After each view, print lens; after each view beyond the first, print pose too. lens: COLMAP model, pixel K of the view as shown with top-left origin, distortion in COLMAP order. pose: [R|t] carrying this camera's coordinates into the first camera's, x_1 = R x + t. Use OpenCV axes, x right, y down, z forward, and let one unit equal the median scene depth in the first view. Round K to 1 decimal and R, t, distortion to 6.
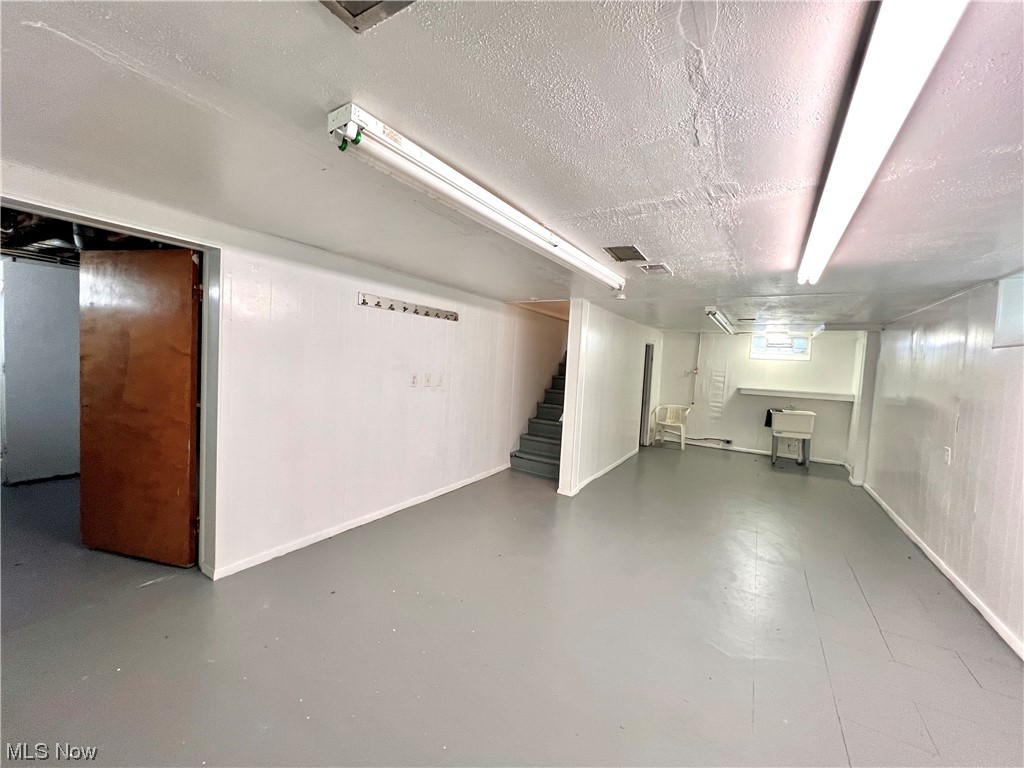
lens RADIAL K [[410.9, 0, 511.6], [0, 410.9, 382.8], [0, 0, 1]] dist [-0.003405, 0.001000]
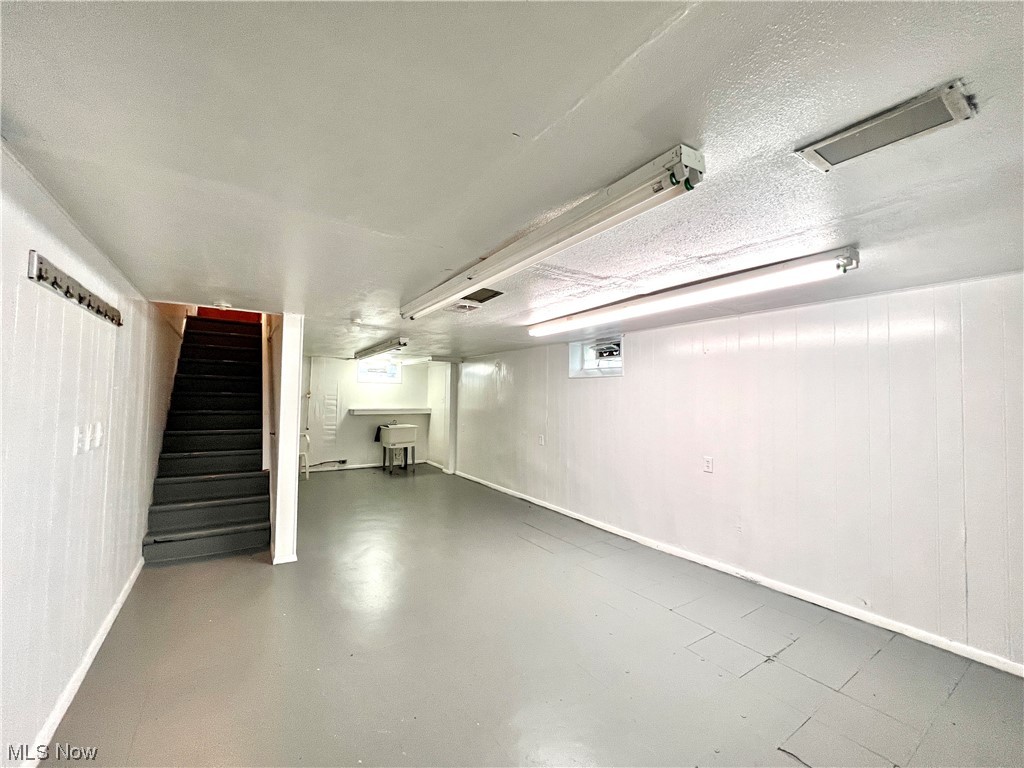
lens RADIAL K [[410.9, 0, 511.6], [0, 410.9, 382.8], [0, 0, 1]] dist [-0.003405, 0.001000]
pose [[0.429306, -0.012767, 0.903069, -0.254334], [0.055304, 0.998395, -0.012176, -0.022761], [-0.901464, 0.055170, 0.429323, 0.172501]]
